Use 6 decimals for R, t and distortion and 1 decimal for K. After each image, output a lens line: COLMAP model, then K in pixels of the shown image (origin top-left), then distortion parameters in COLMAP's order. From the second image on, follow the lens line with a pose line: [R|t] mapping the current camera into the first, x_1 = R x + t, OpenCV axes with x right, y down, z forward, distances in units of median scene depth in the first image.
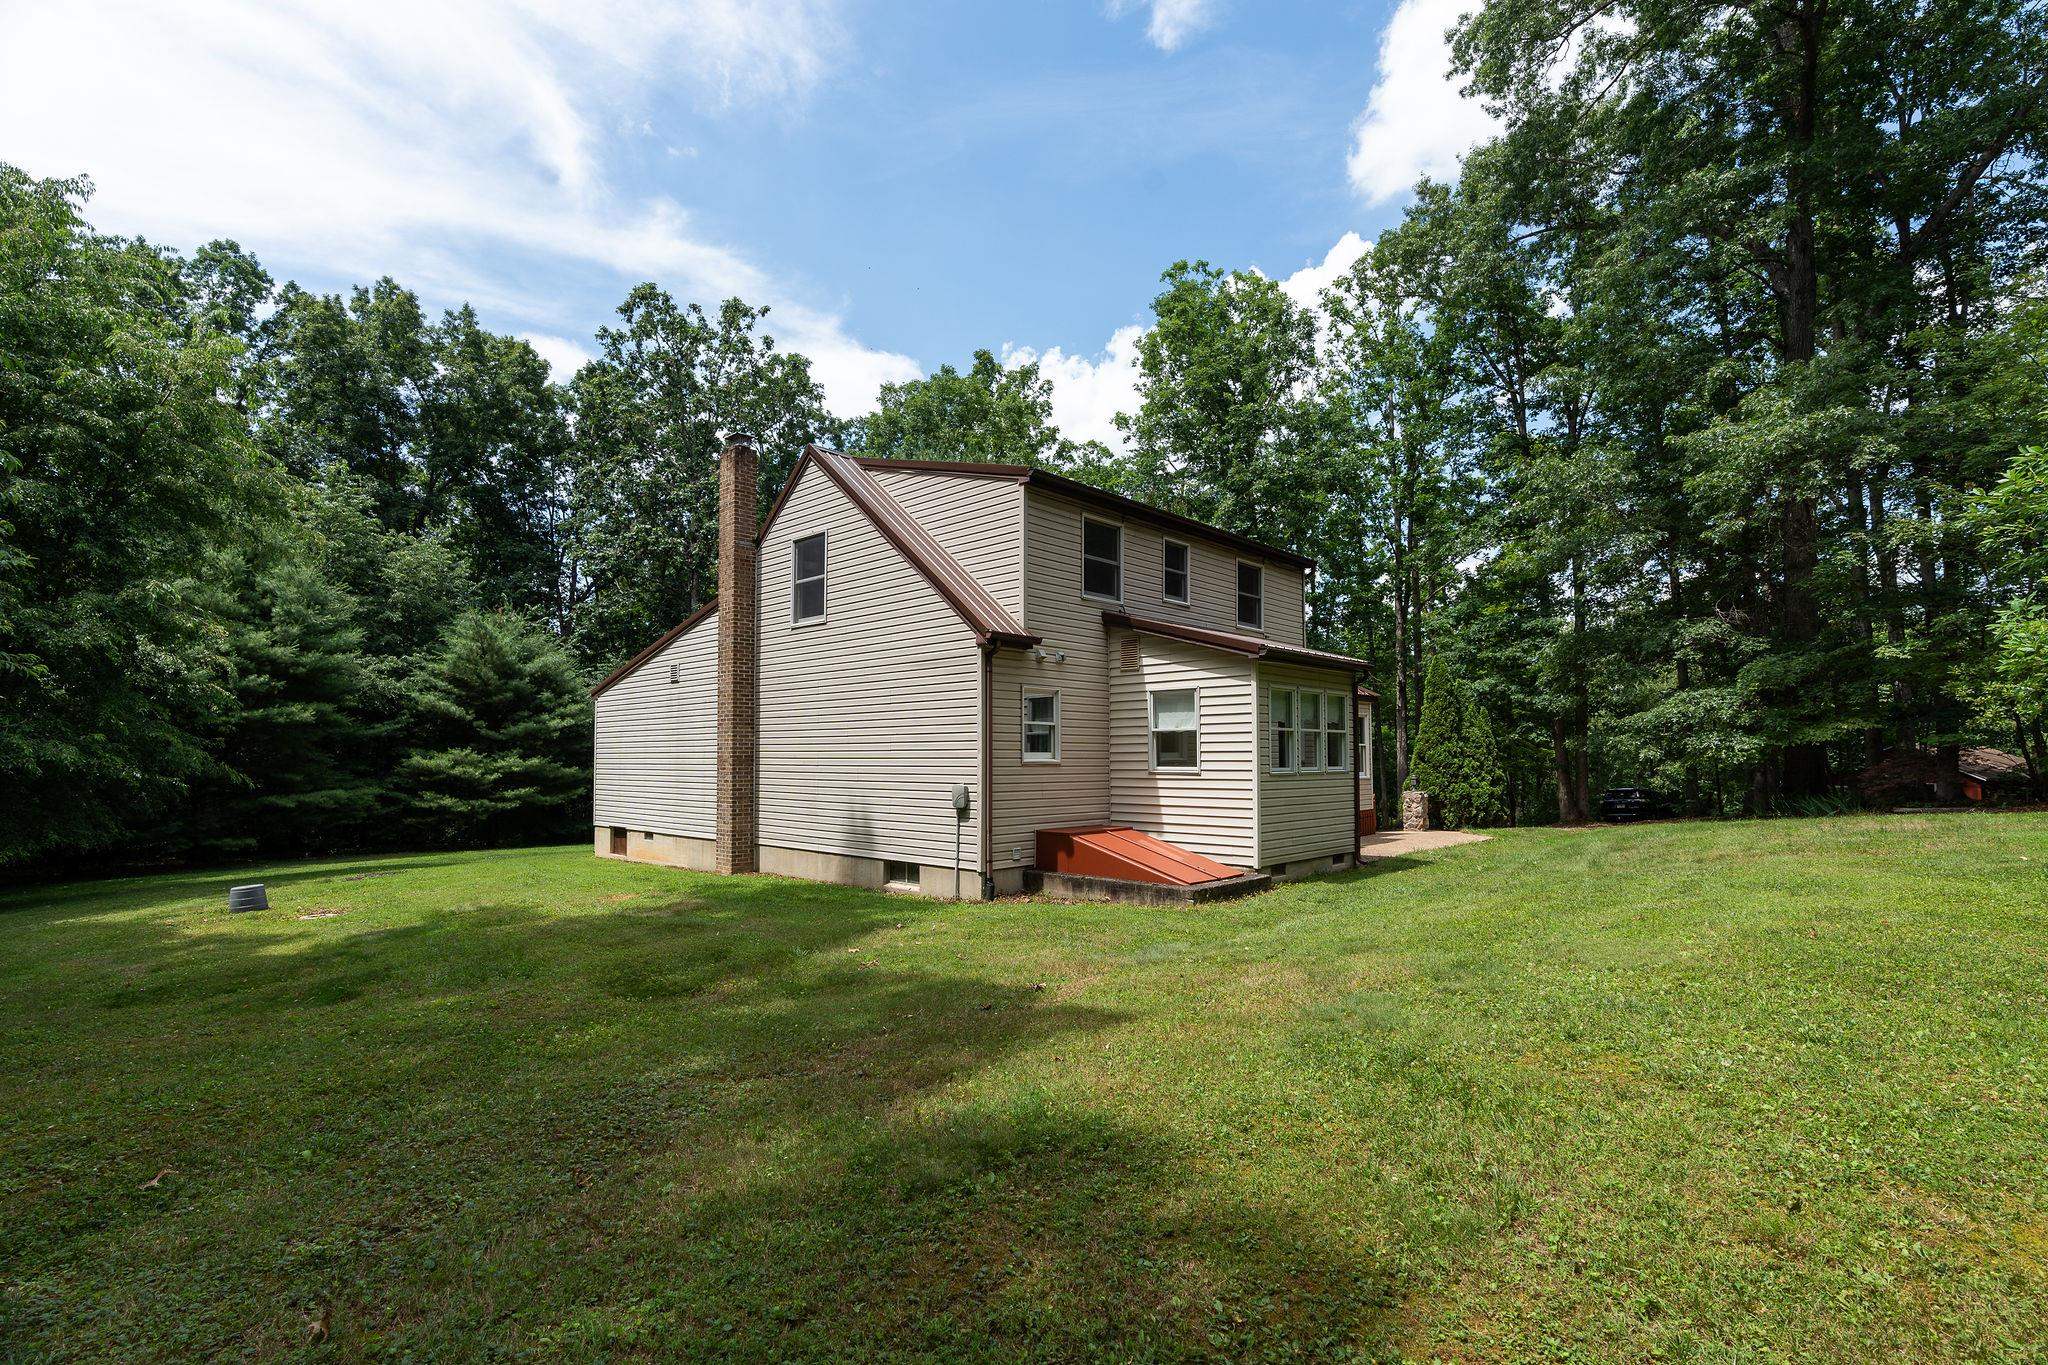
lens RADIAL K [[930.8, 0, 1022.2], [0, 930.8, 690.2], [0, 0, 1]] dist [-0.012595, -0.000115]
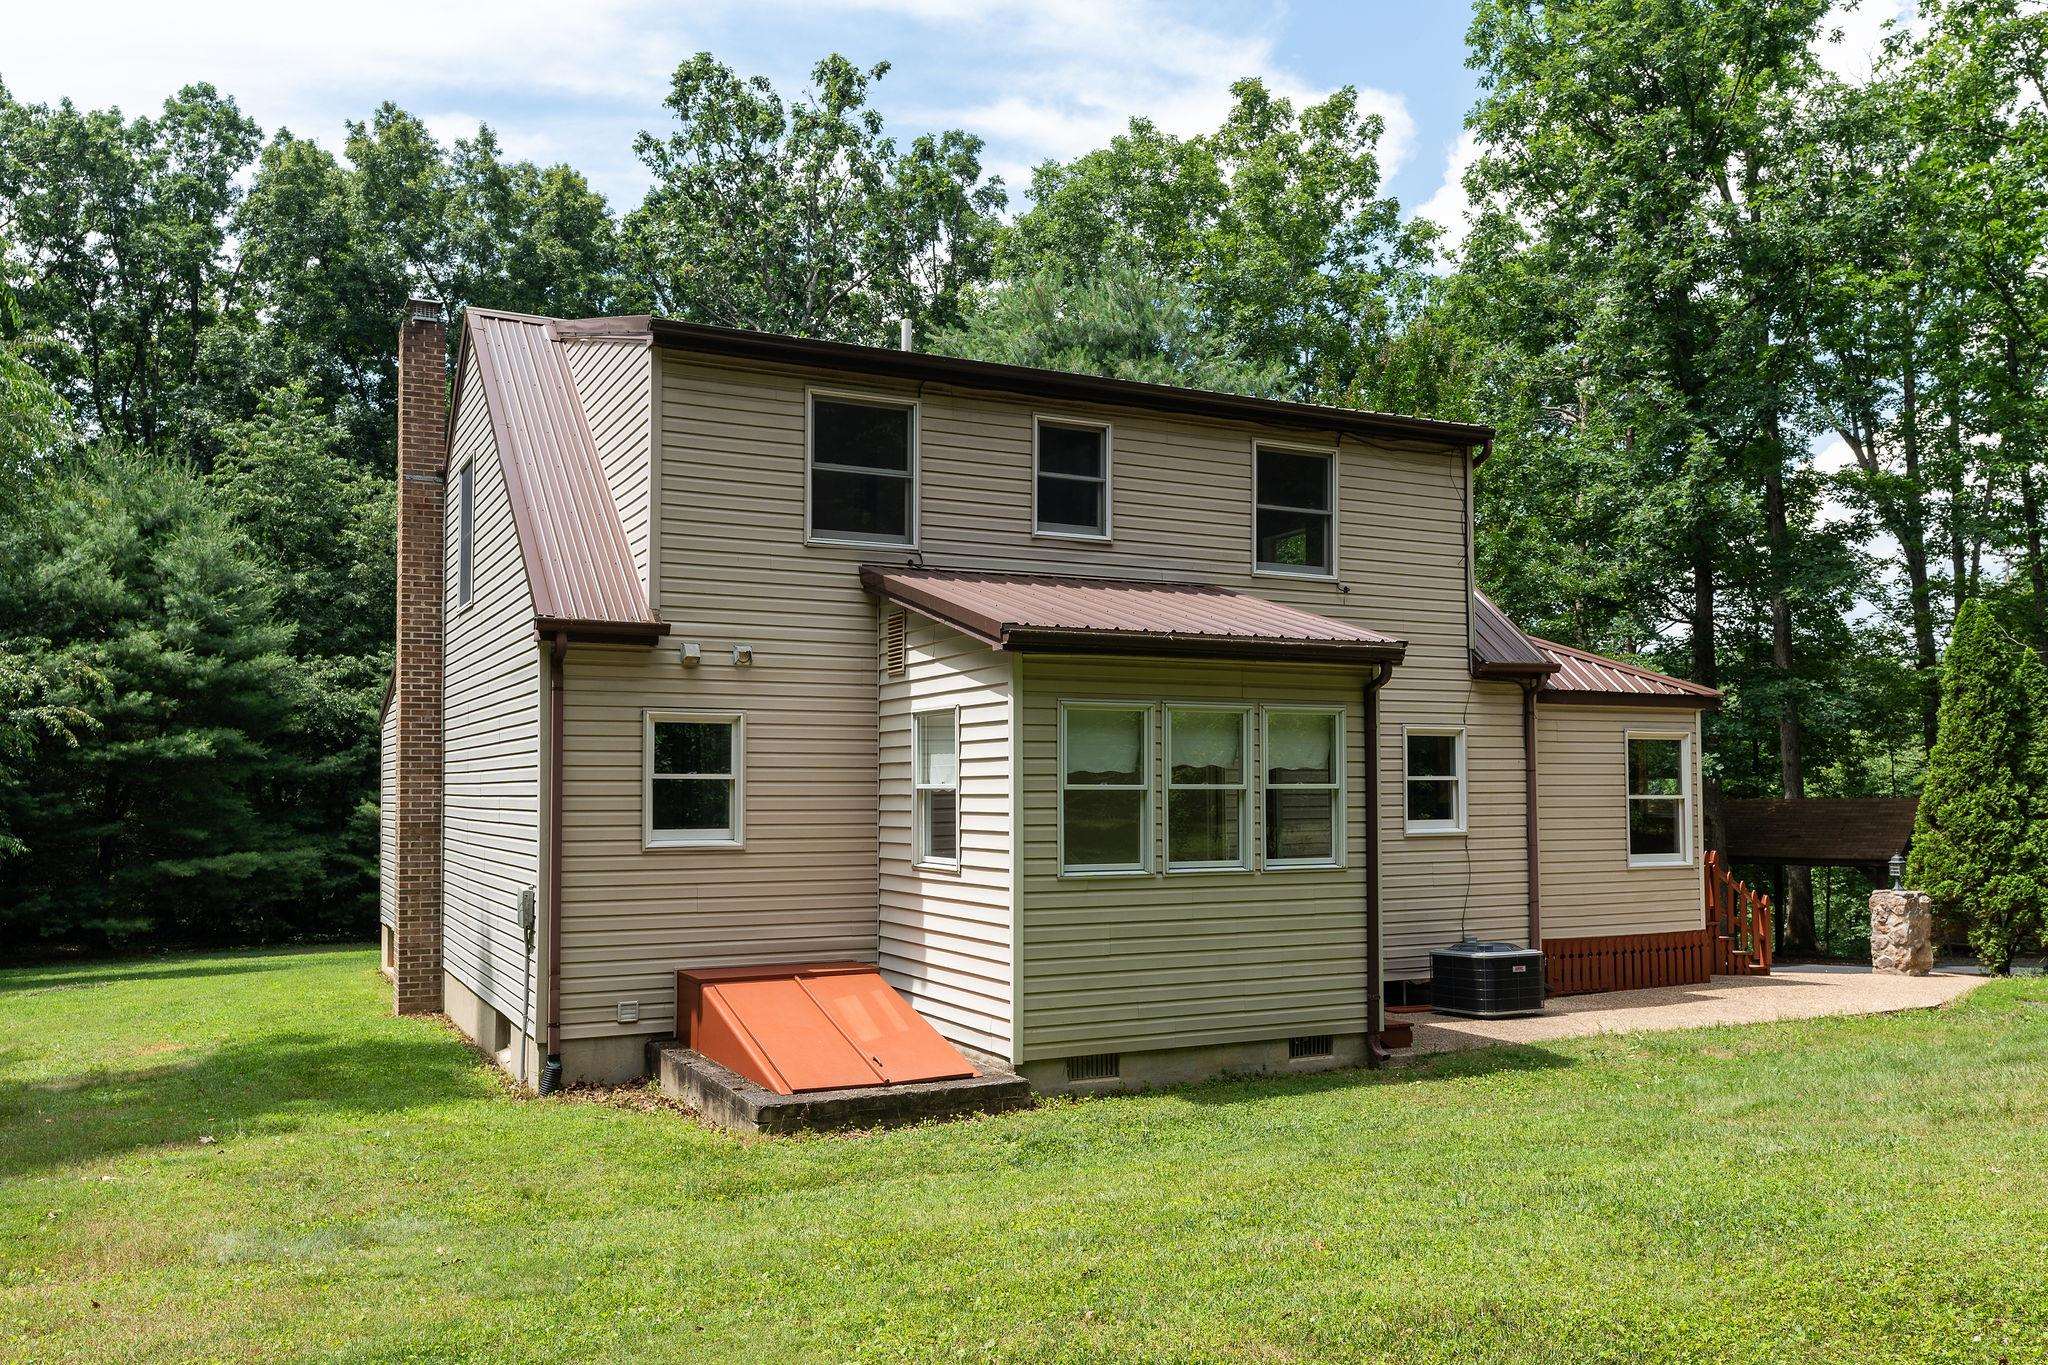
lens RADIAL K [[1579.0, 0, 1025.5], [0, 1579.0, 695.1], [0, 0, 1]] dist [-0.011527, -0.004354]
pose [[0.941410, -0.020817, -0.336622, 0.221616], [0.025025, 0.999653, 0.008166, -0.006715], [0.336336, -0.016112, 0.941604, 0.076813]]
